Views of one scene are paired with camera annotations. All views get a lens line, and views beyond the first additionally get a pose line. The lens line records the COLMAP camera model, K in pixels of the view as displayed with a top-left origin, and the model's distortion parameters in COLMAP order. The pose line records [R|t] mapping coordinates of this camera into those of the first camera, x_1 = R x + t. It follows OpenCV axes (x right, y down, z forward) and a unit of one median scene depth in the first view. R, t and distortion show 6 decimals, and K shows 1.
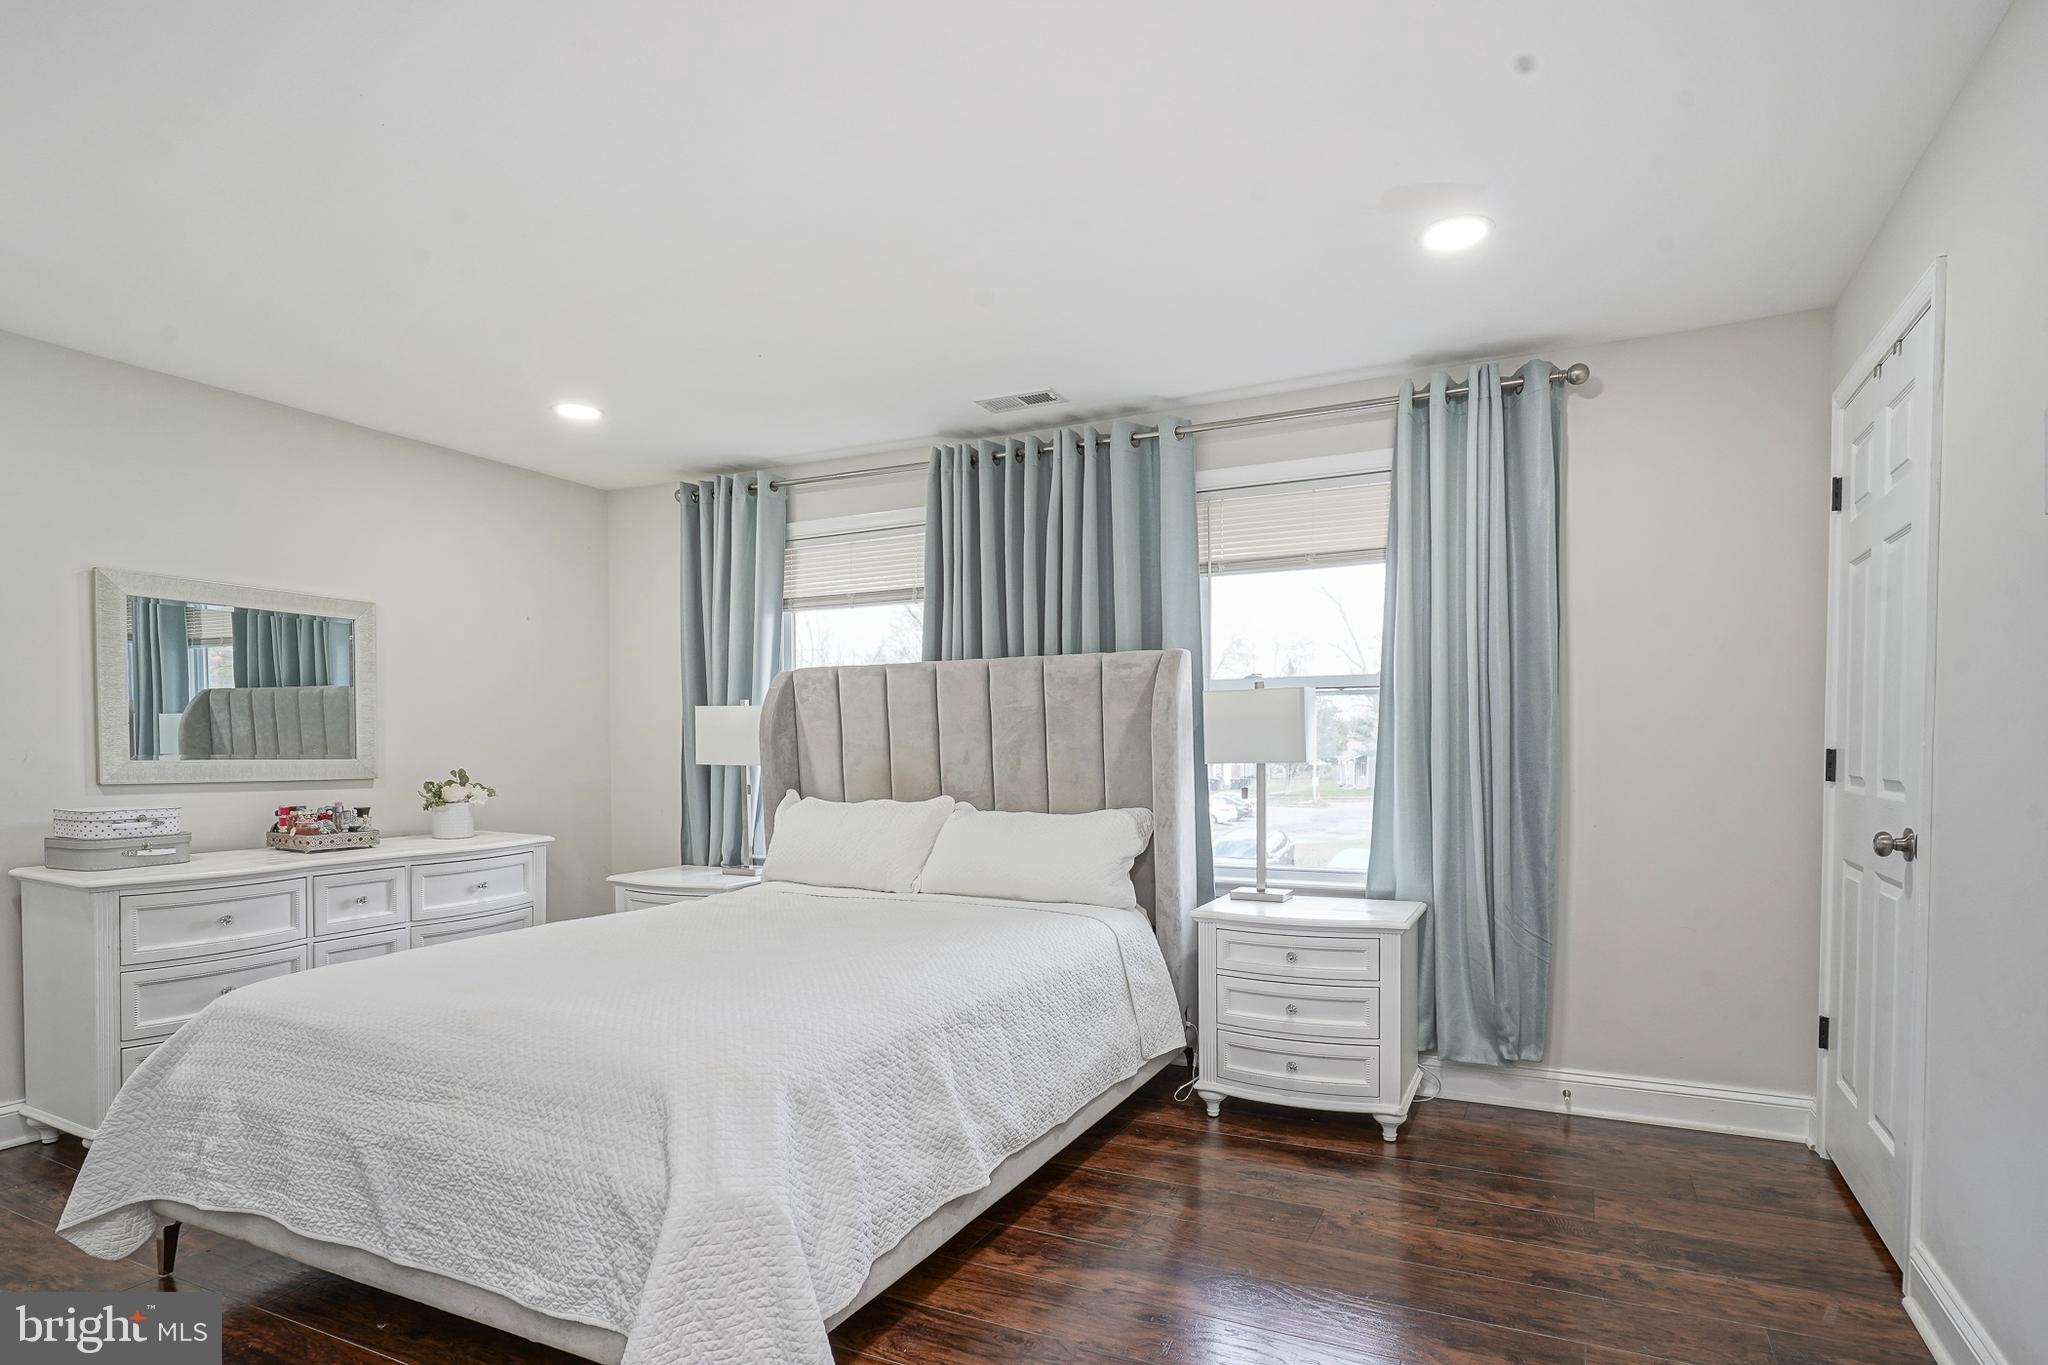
lens RADIAL K [[1082.4, 0, 1025.8], [0, 1082.4, 784.0], [0, 0, 1]] dist [-0.000906, -0.000233]
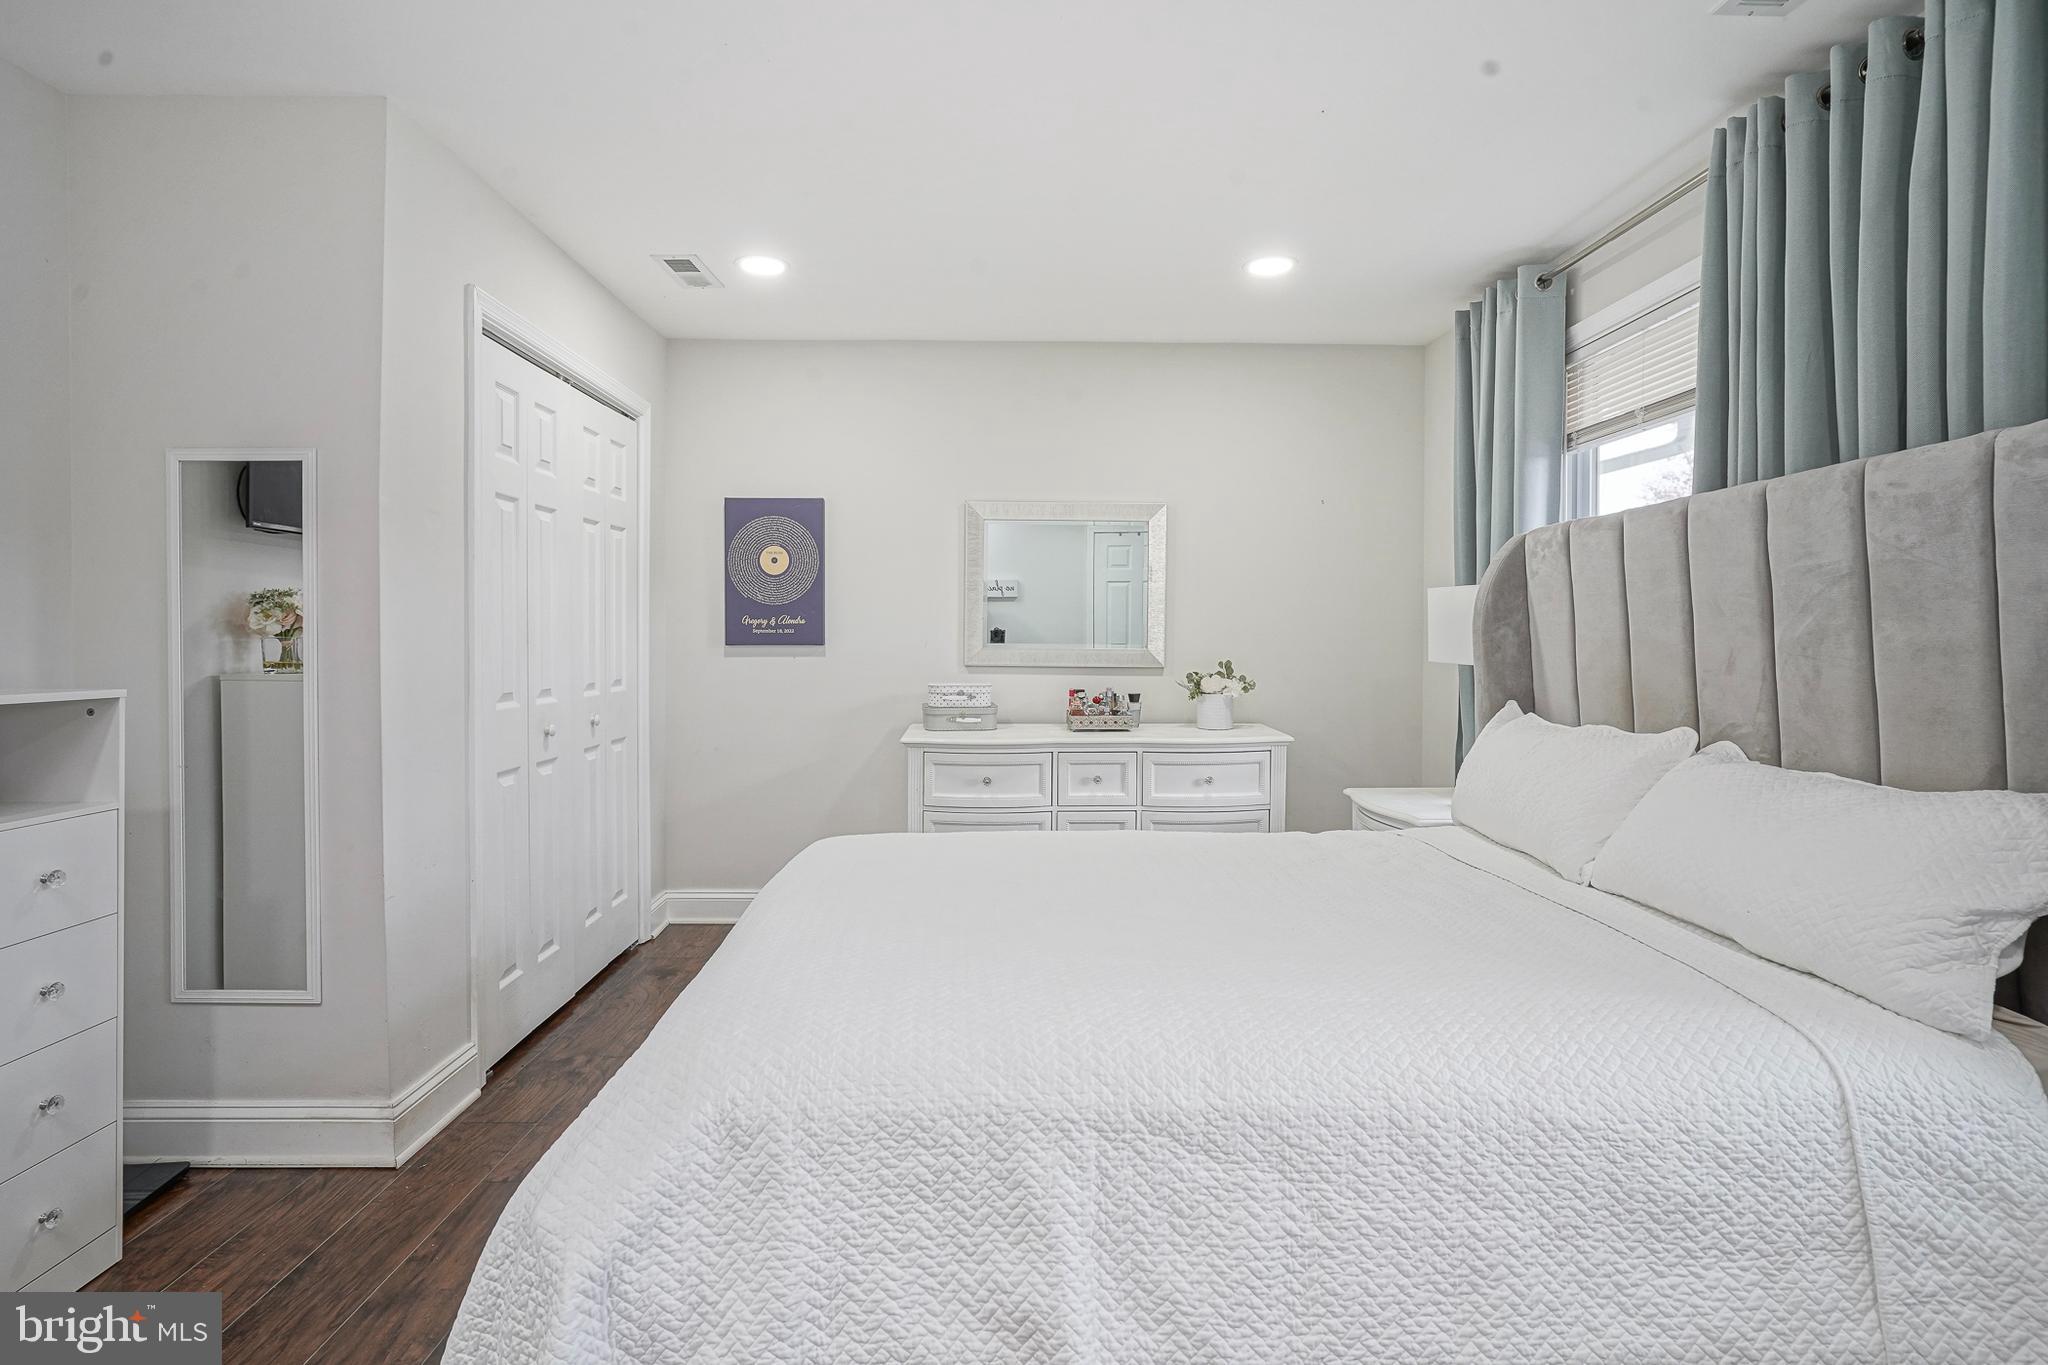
lens RADIAL K [[1009.9, 0, 1019.1], [0, 1009.9, 643.2], [0, 0, 1]] dist [-0.003368, -0.000556]
pose [[0.457497, 0.008844, -0.889167, 0.234910], [-0.036292, 0.999303, -0.008734, -0.016029], [0.888470, 0.036266, 0.457499, 0.436535]]
